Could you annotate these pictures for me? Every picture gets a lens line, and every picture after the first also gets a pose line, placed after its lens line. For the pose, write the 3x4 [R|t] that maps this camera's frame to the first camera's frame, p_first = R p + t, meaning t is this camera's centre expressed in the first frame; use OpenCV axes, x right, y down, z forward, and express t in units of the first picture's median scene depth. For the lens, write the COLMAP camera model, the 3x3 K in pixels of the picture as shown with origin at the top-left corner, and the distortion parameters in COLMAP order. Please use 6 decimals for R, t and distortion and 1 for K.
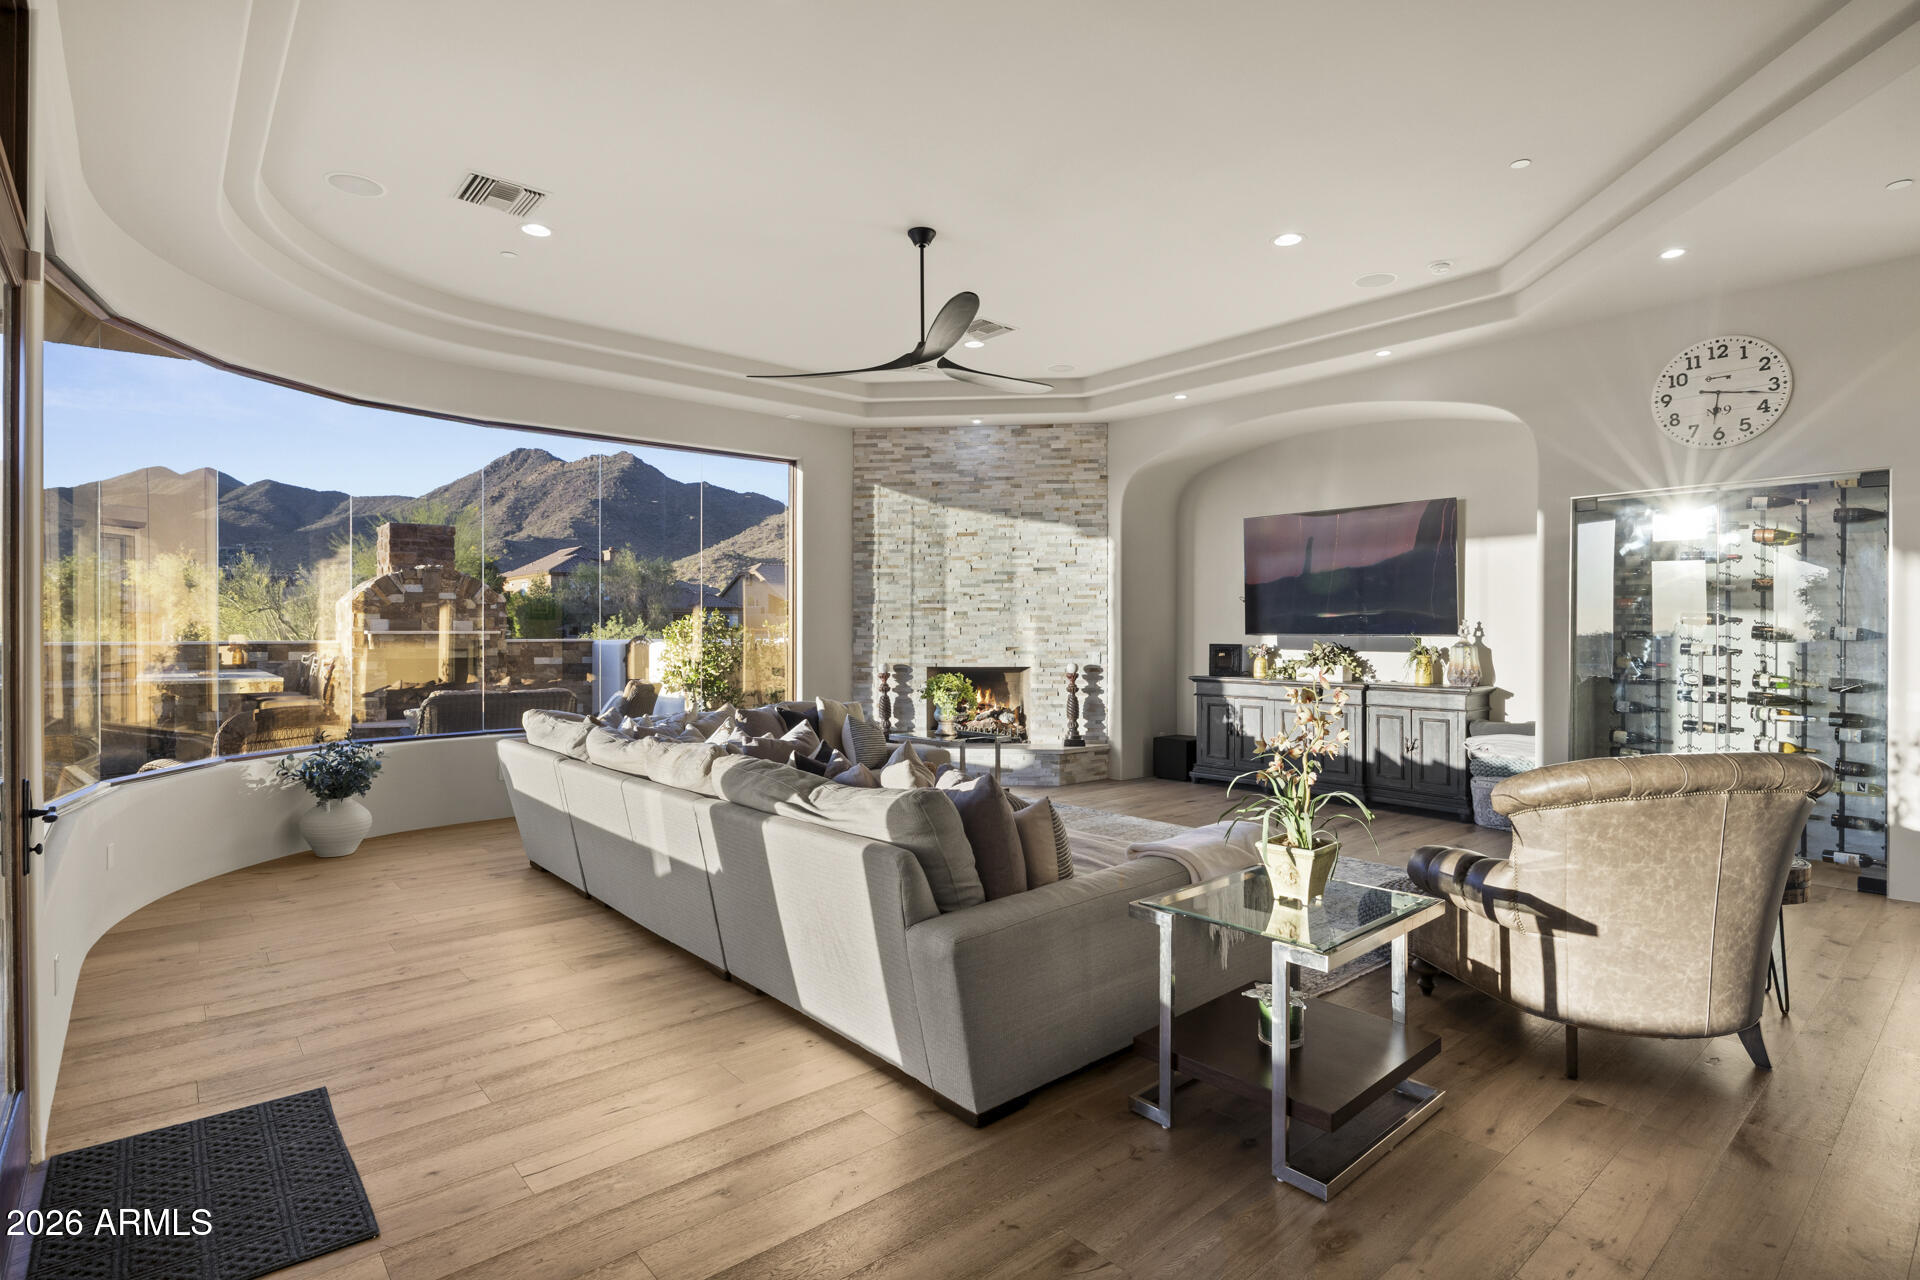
lens RADIAL K [[940.4, 0, 959.6], [0, 940.4, 642.3], [0, 0, 1]] dist [-0.013152, 0.001257]
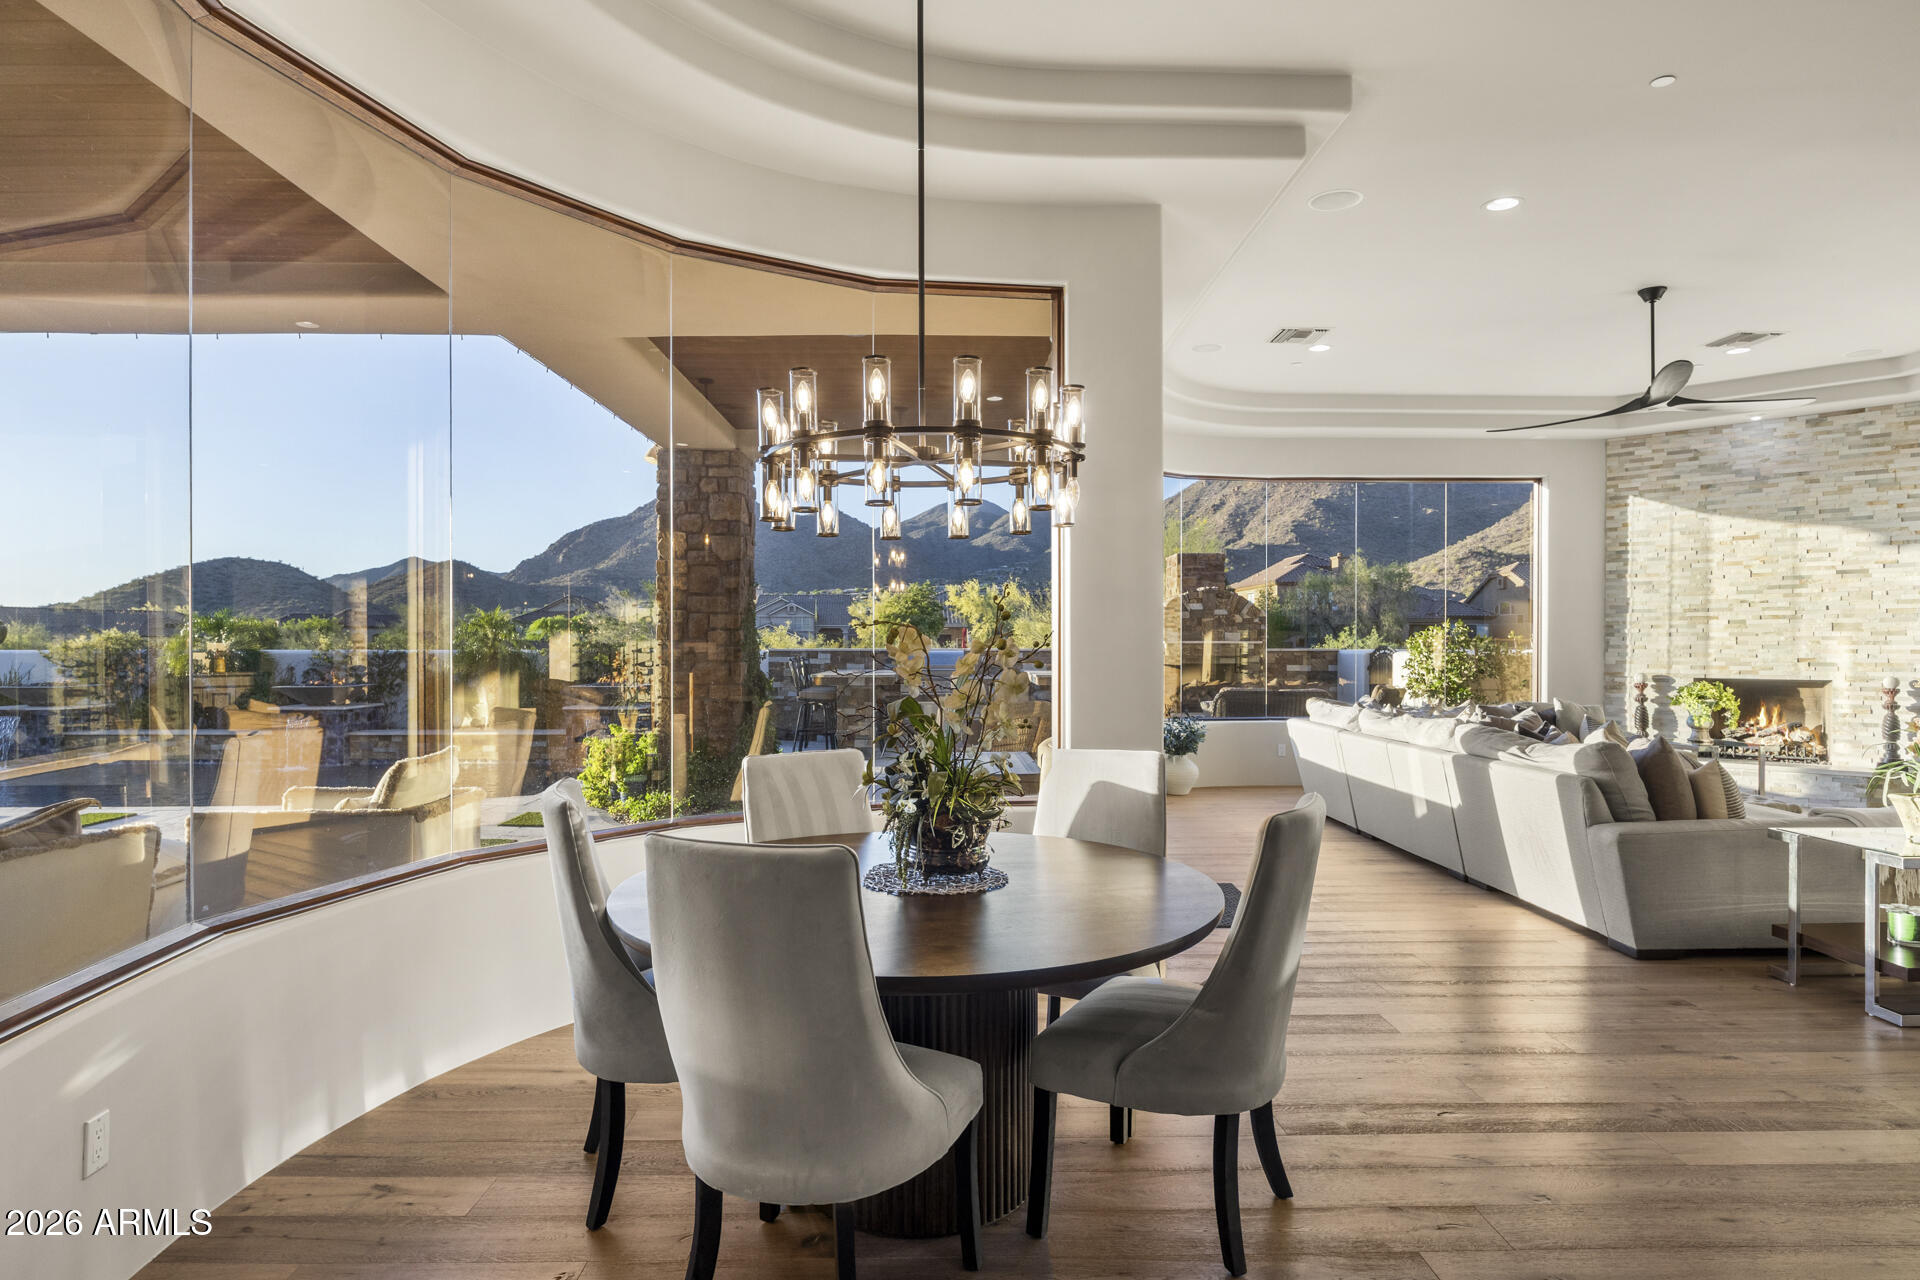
lens RADIAL K [[1062.4, 0, 962.0], [0, 1062.4, 645.4], [0, 0, 1]] dist [-0.002003, -0.000127]
pose [[0.769718, 0.001946, -0.638381, 0.084690], [-0.008799, 0.999933, -0.007561, 0.007882], [0.638323, 0.011437, 0.769683, -0.321813]]
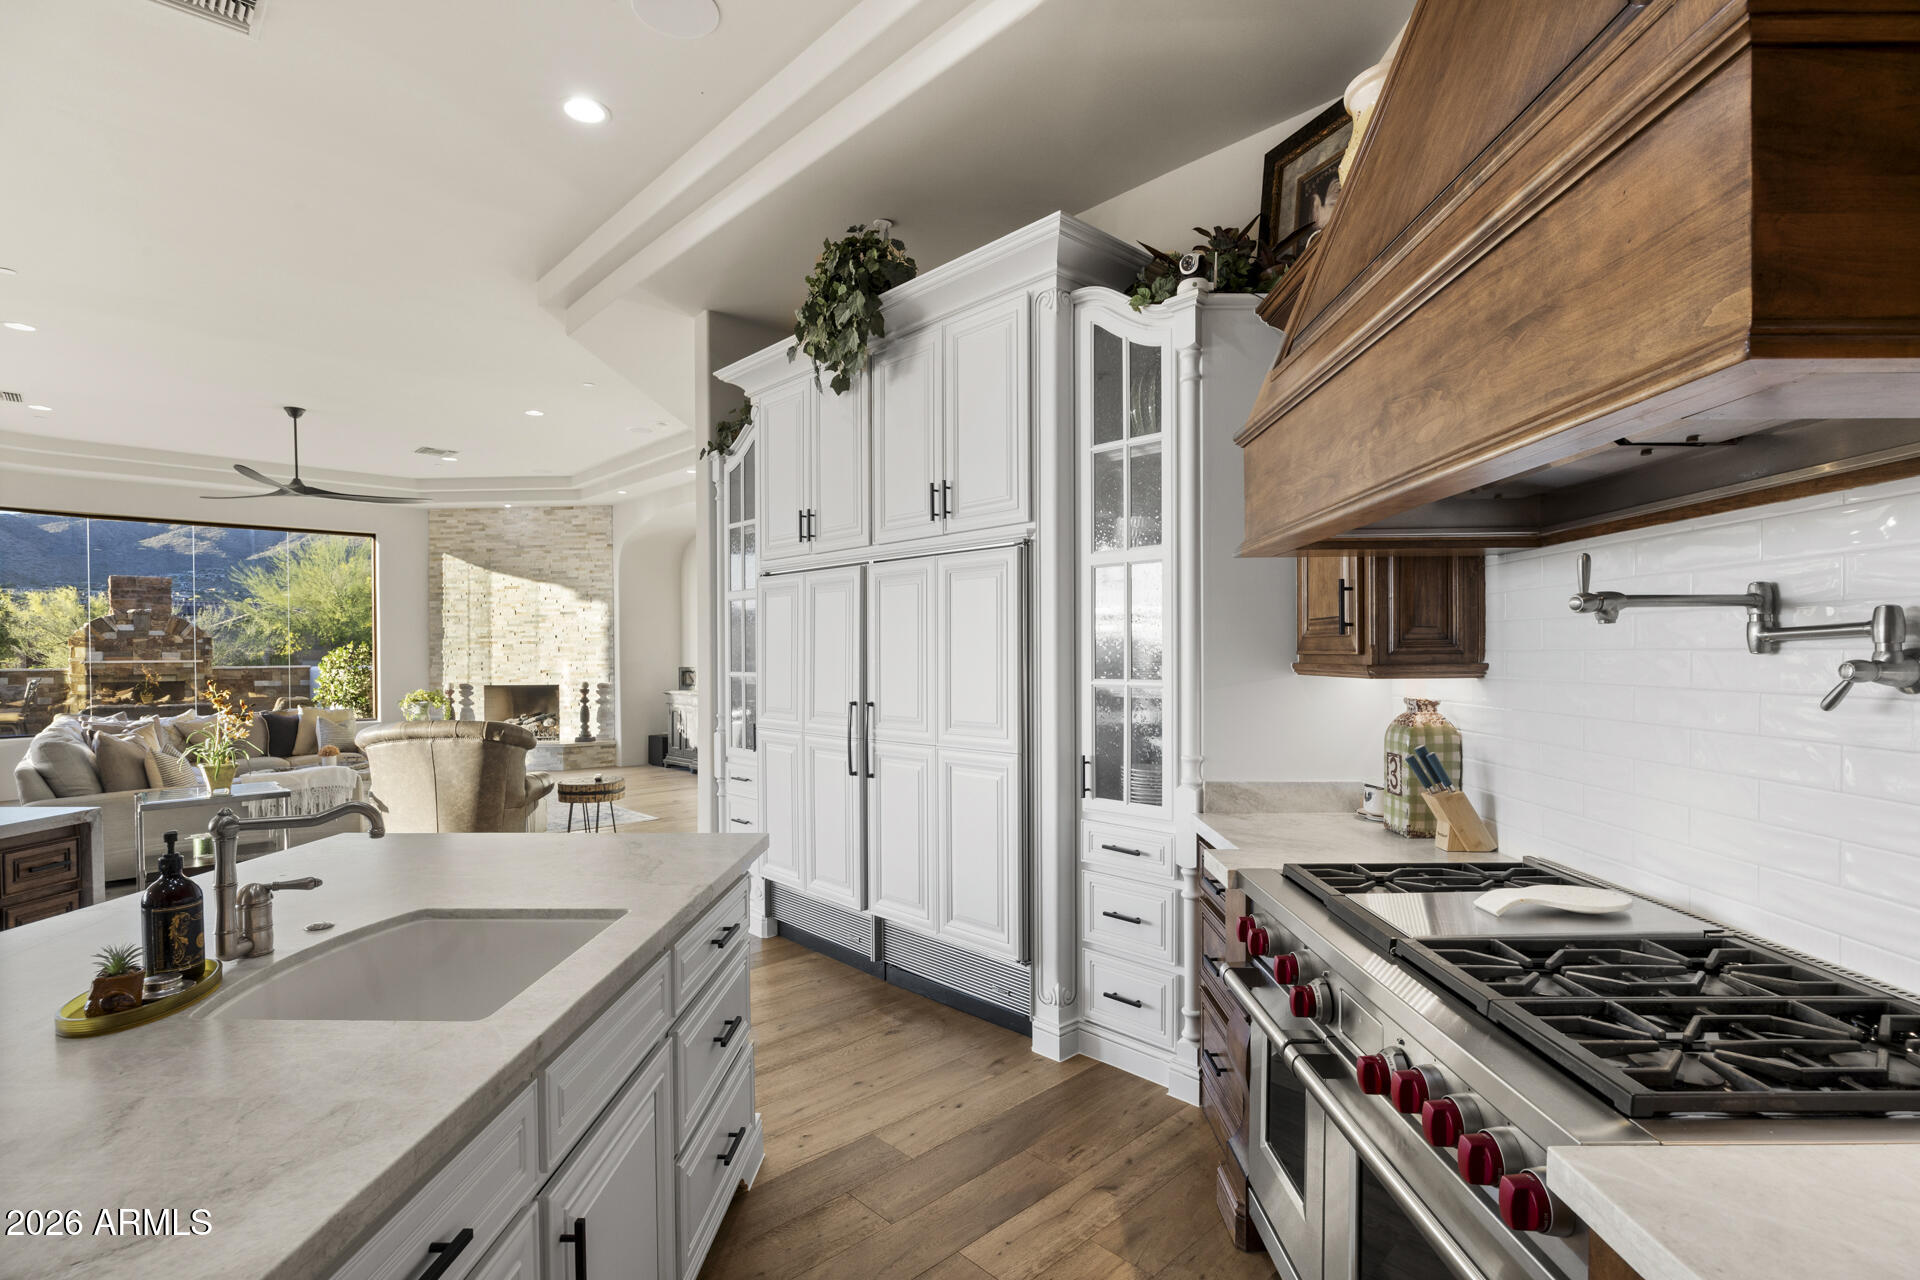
lens RADIAL K [[915.5, 0, 976.8], [0, 915.5, 668.3], [0, 0, 1]] dist [-0.014328, 0.000852]
pose [[0.998799, -0.006631, 0.048537, 0.629261], [0.006402, 0.999968, 0.004872, -0.000154], [-0.048568, -0.004555, 0.998809, -0.357822]]
